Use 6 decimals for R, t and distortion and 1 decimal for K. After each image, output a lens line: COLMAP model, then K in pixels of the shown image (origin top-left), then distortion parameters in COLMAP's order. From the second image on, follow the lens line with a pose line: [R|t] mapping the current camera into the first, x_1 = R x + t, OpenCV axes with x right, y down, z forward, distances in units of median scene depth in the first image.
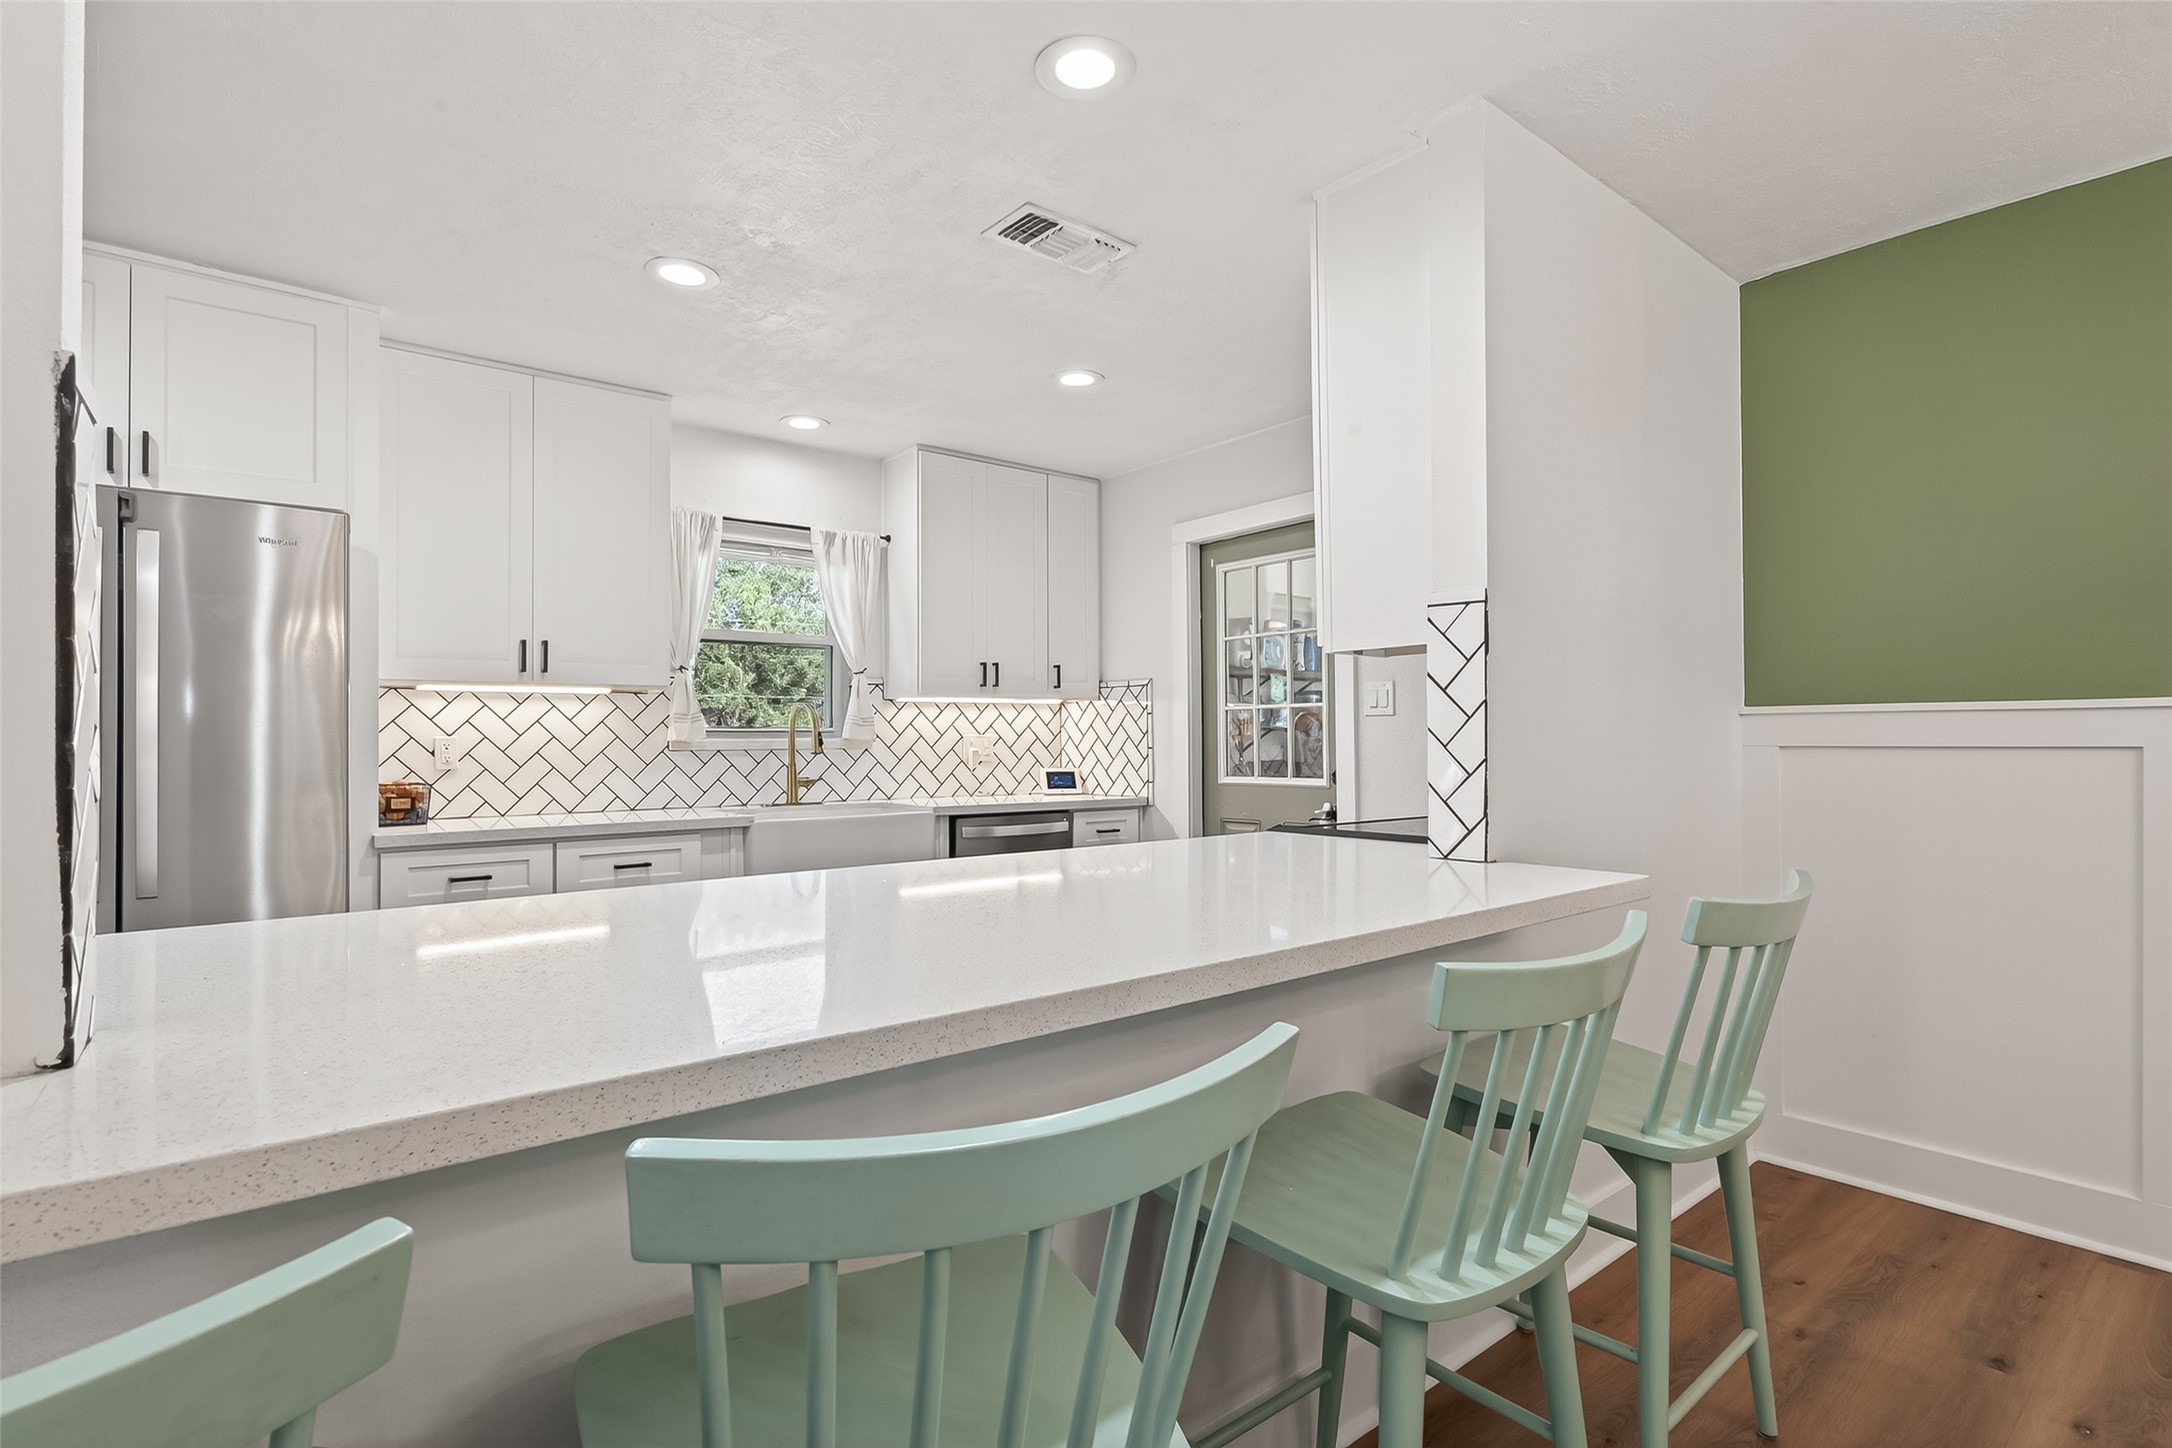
lens RADIAL K [[1050.4, 0, 1079.9], [0, 1050.4, 734.7], [0, 0, 1]] dist [0.002230, 0.000720]
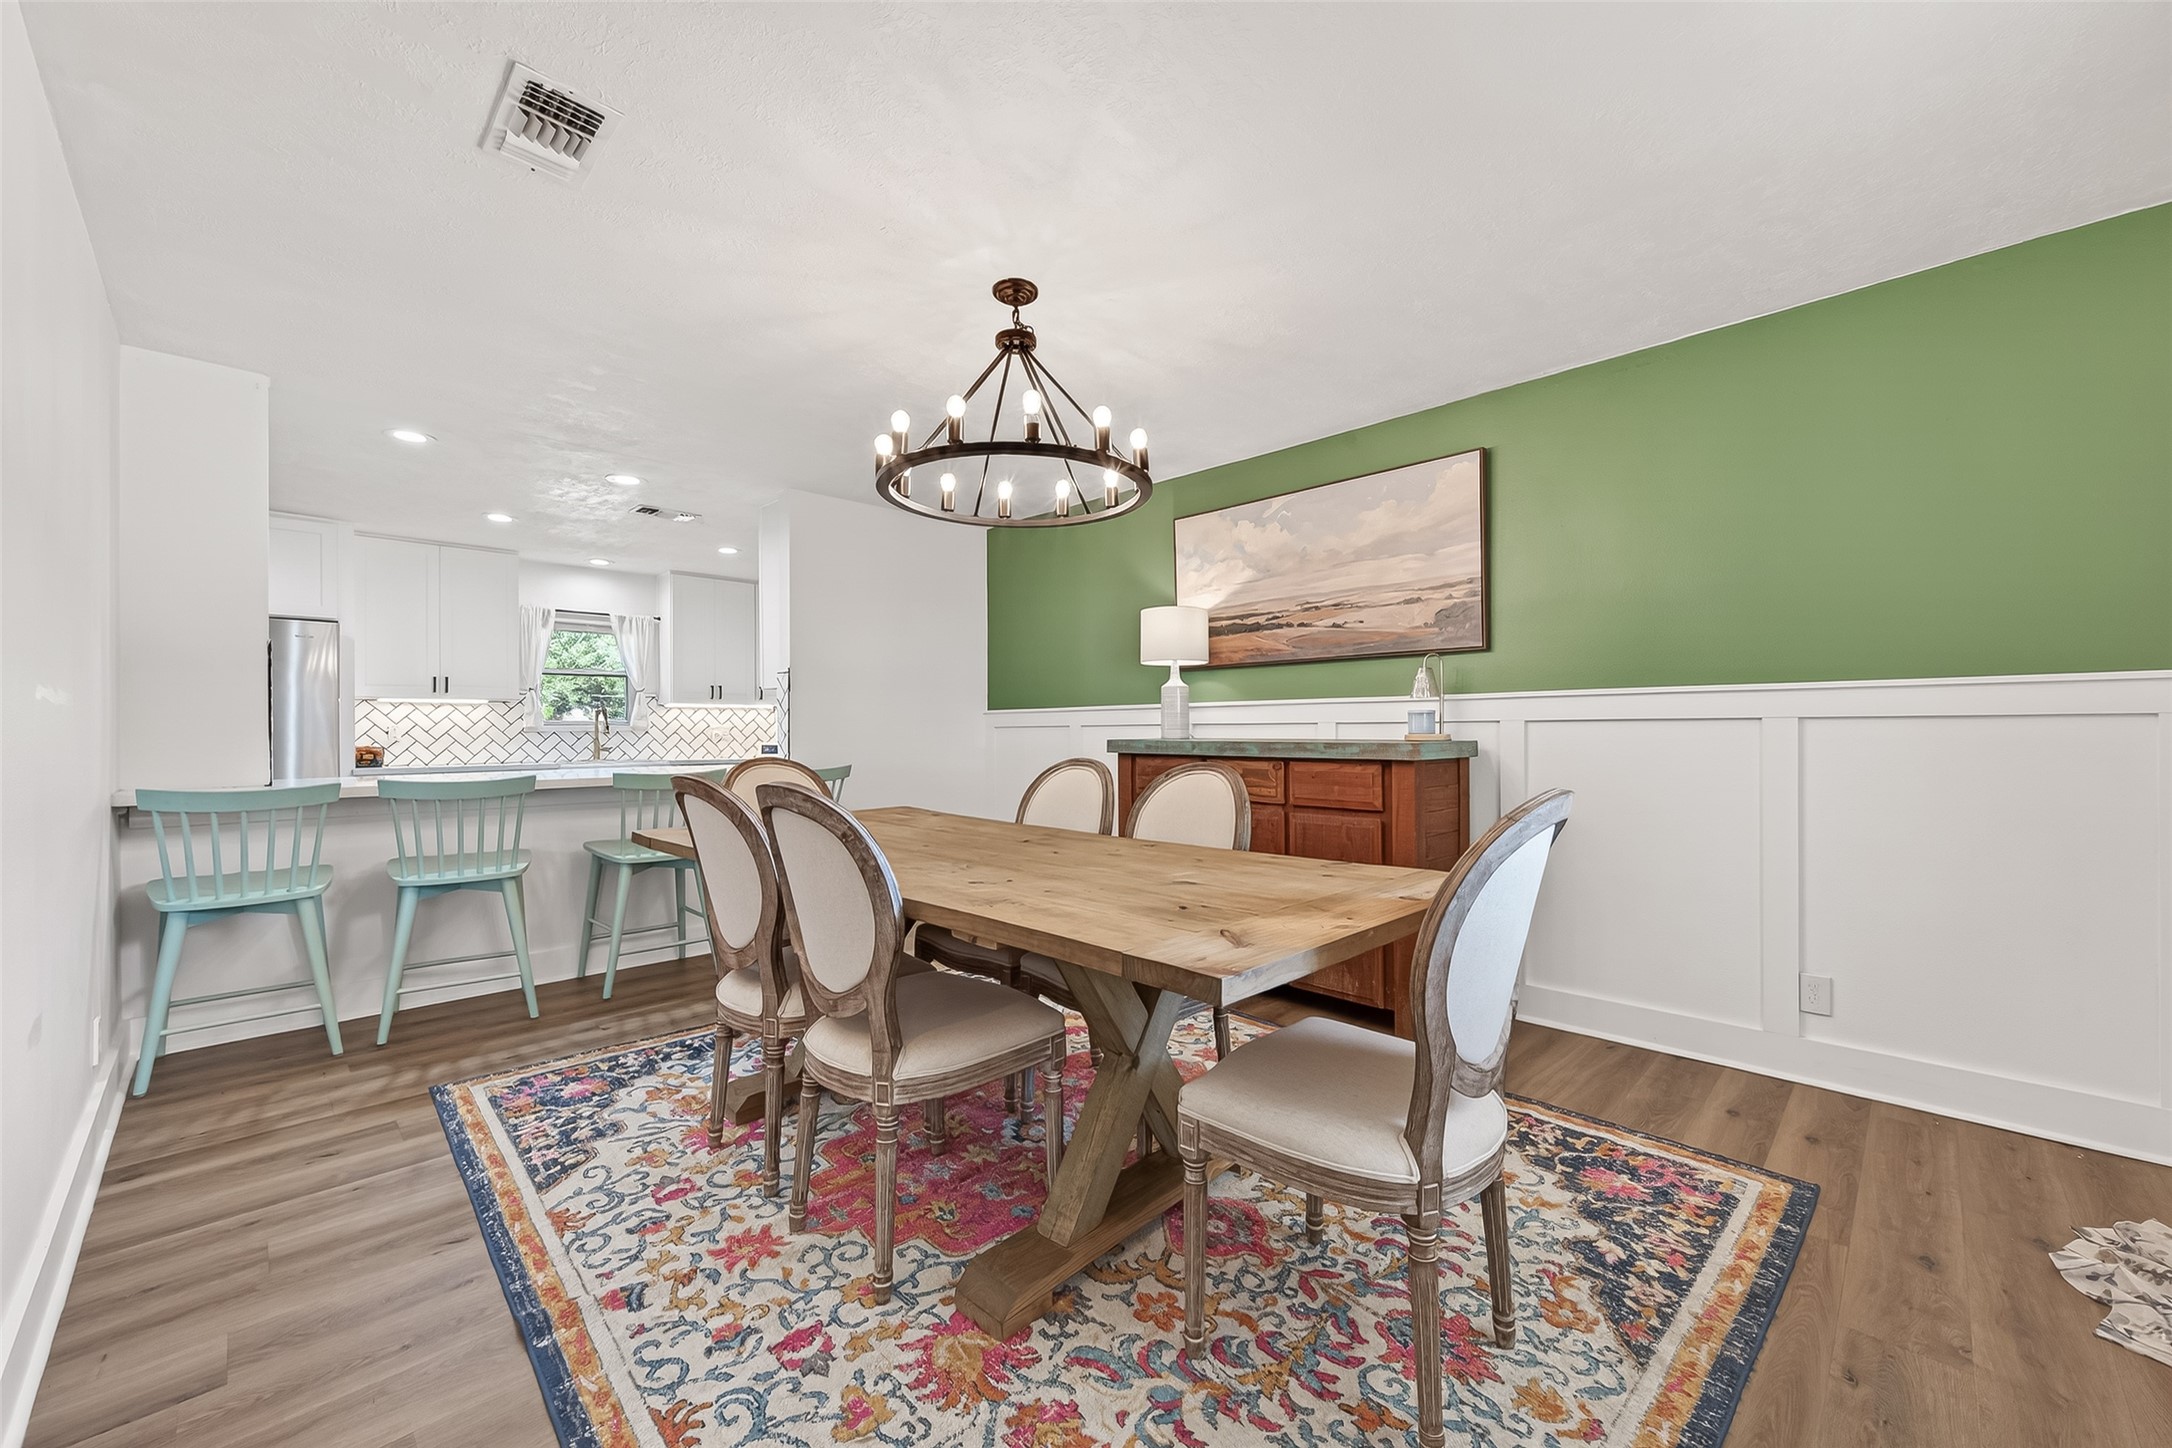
lens RADIAL K [[841.5, 0, 1090.1], [0, 841.5, 729.1], [0, 0, 1]] dist [0.003554, -0.000938]
pose [[0.993962, -0.001074, 0.109718, 0.429023], [0.001053, 0.999999, 0.000253, 0.009664], [-0.109718, -0.000136, 0.993963, -0.589328]]
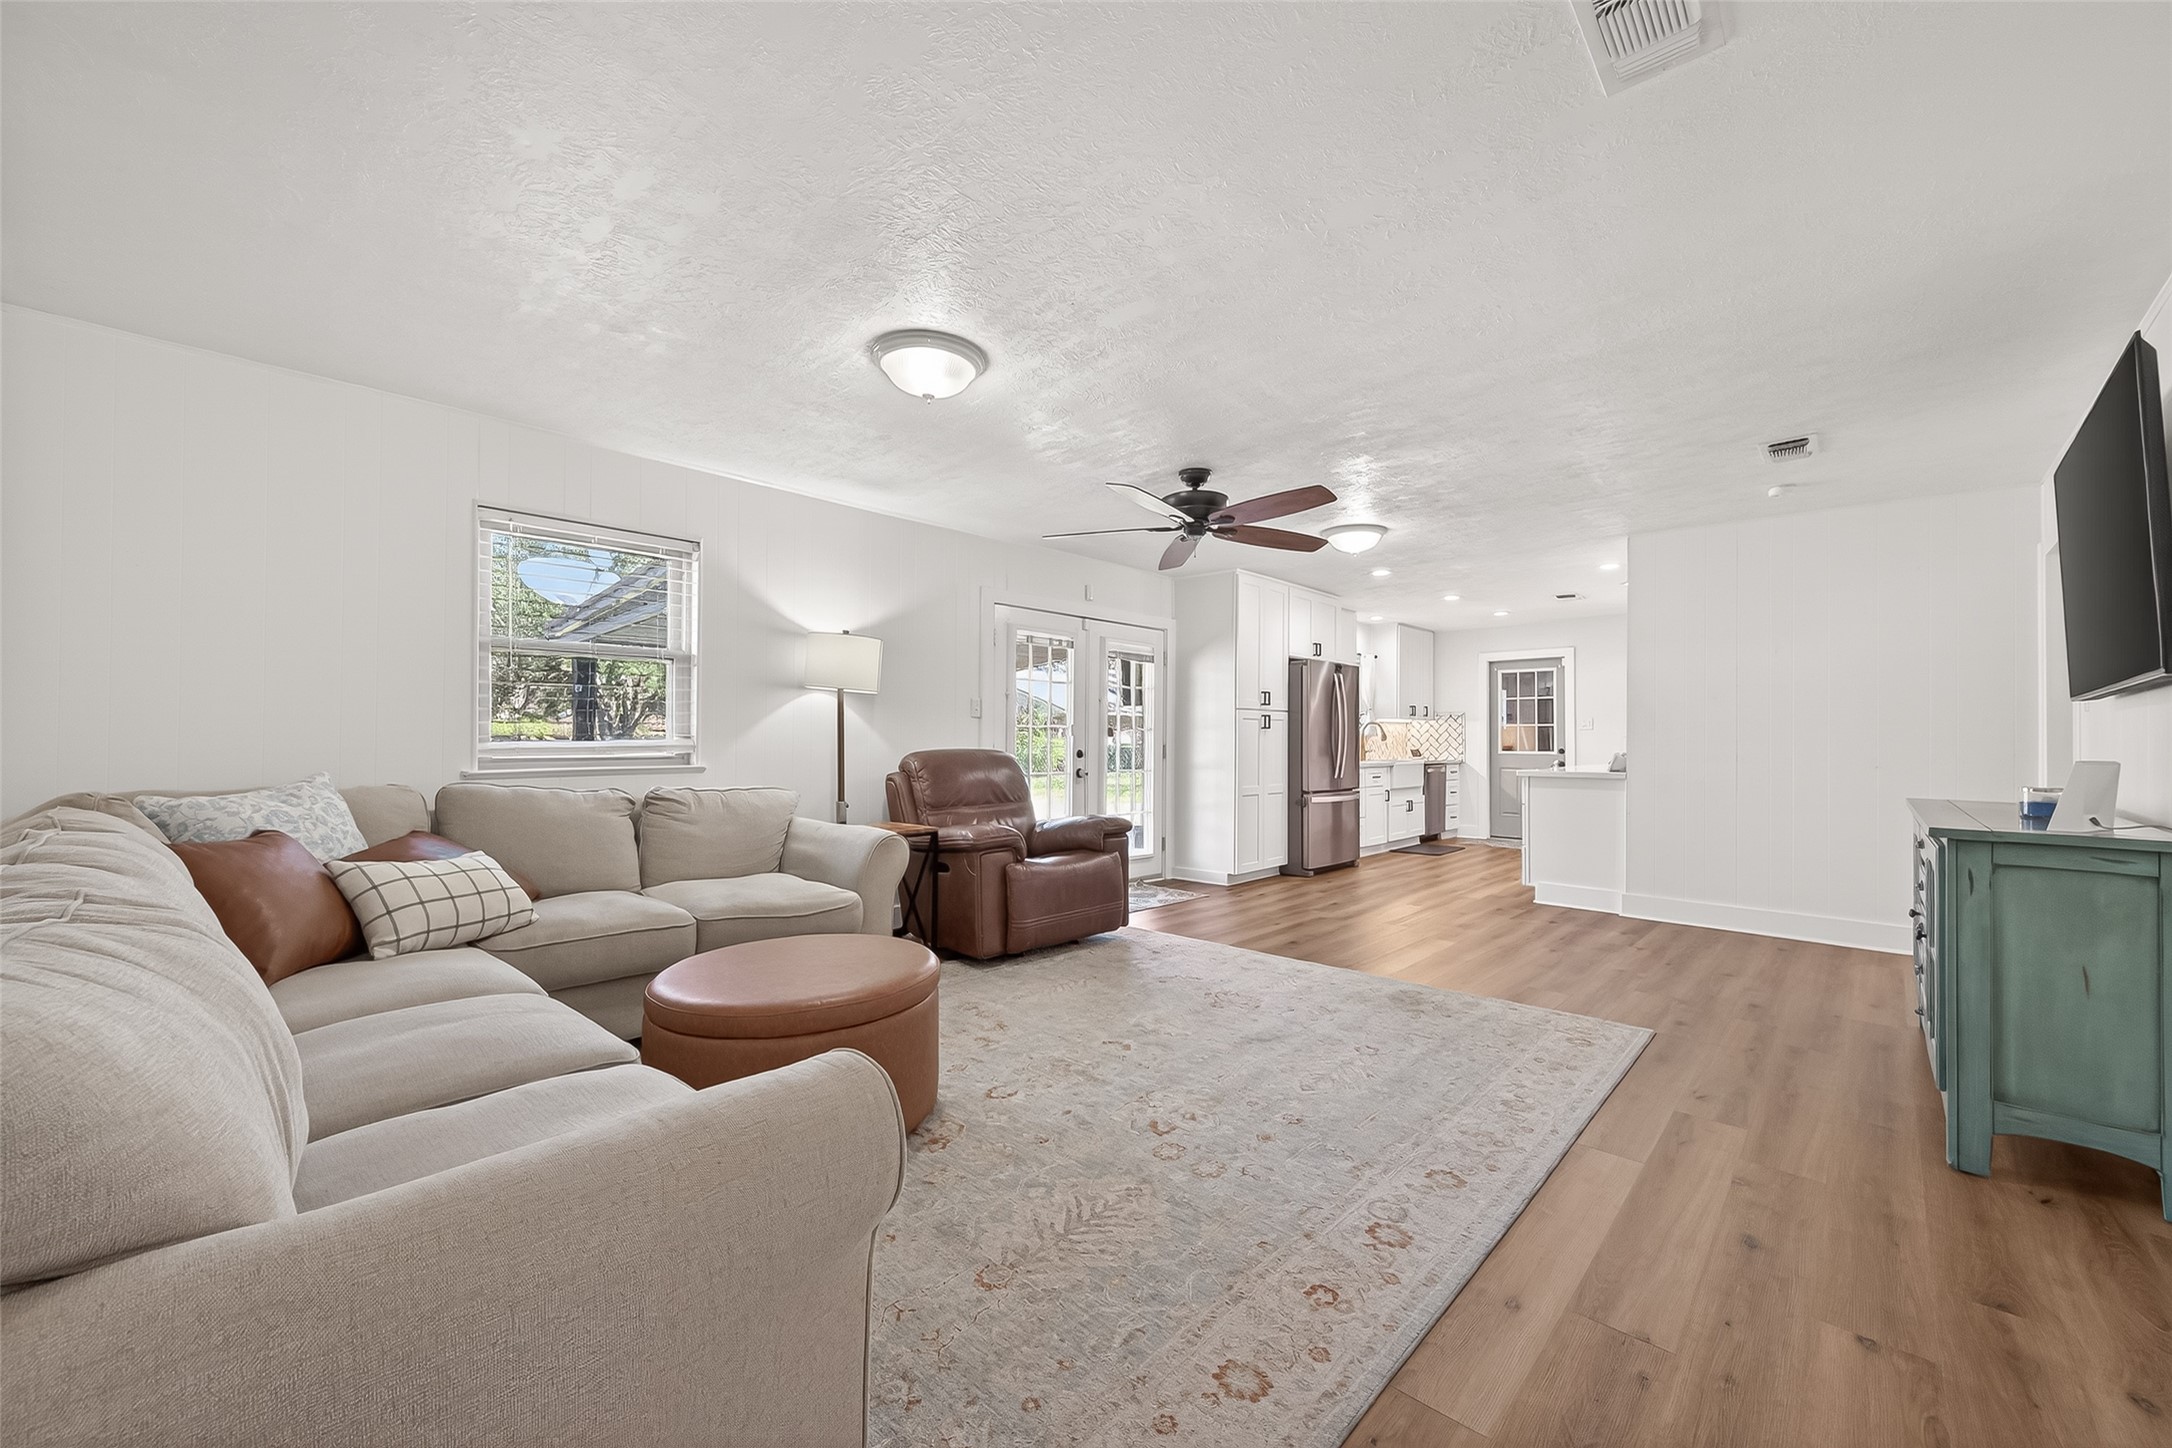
lens RADIAL K [[841.5, 0, 1087.4], [0, 841.5, 727.9], [0, 0, 1]] dist [0.003554, -0.000938]
pose [[0.988724, 0.012891, 0.149193, -1.220755], [-0.011761, 0.999895, -0.008456, 0.011751], [-0.149287, 0.006606, 0.988772, -0.945552]]
